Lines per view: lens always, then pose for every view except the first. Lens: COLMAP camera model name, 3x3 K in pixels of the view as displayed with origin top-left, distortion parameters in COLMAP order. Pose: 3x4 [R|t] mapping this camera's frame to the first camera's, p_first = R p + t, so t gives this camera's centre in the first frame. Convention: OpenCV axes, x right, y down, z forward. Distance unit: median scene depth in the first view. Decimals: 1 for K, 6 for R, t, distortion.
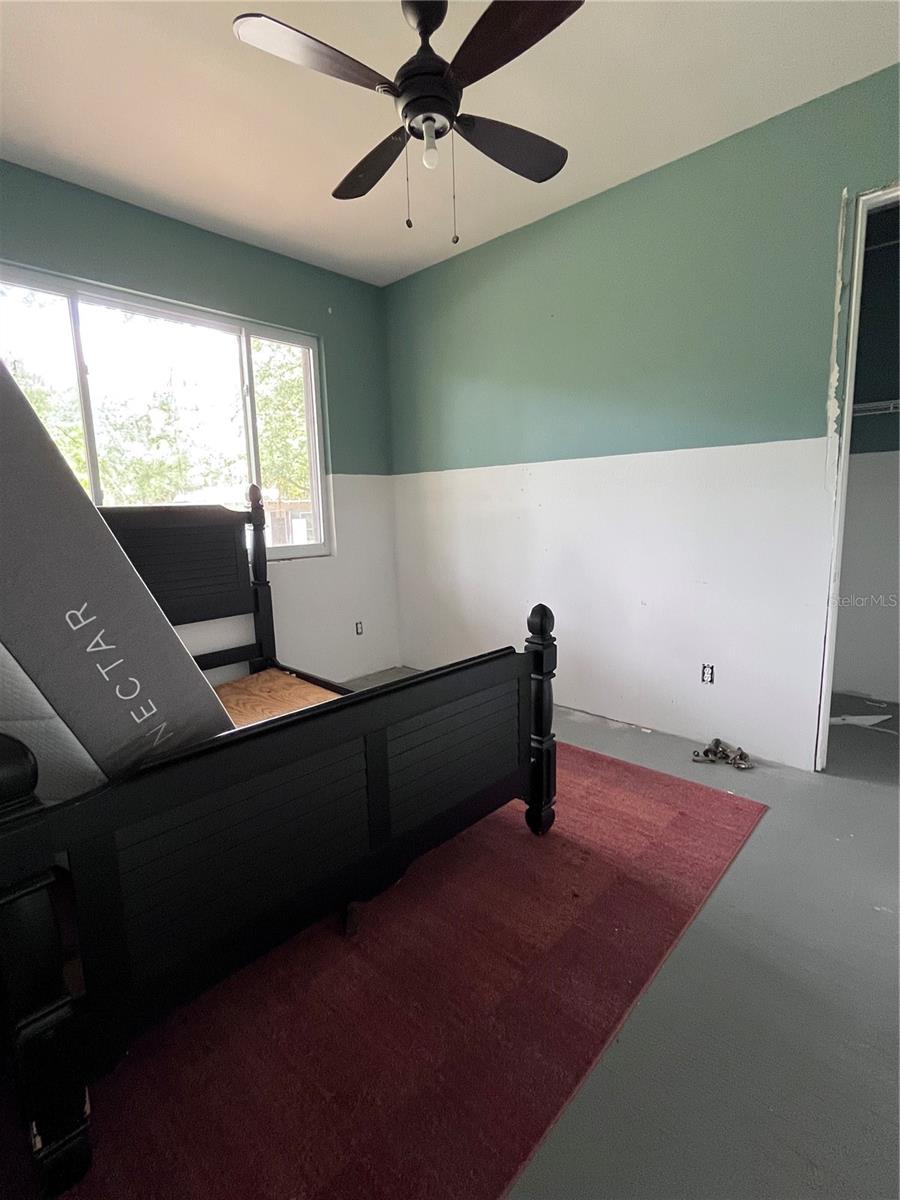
lens RADIAL K [[562.3, 0, 450.9], [0, 562.3, 604.2], [0, 0, 1]] dist [-0.000211, -0.003494]
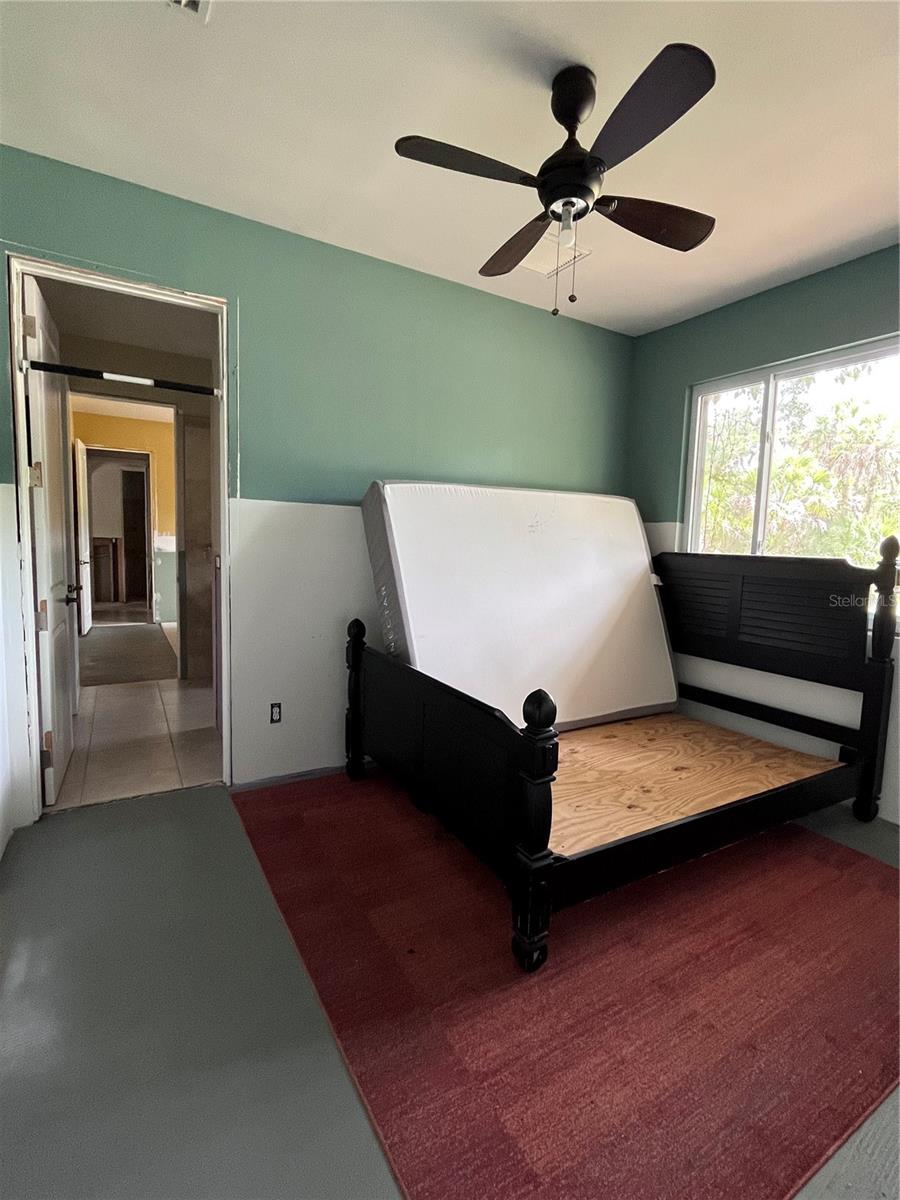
lens RADIAL K [[562.3, 0, 453.6], [0, 562.3, 604.9], [0, 0, 1]] dist [-0.000211, -0.003494]
pose [[-0.278860, 0.115322, -0.953382, 0.633457], [-0.184983, 0.967721, 0.171163, -0.151232], [0.942347, 0.224090, -0.248526, 0.695839]]
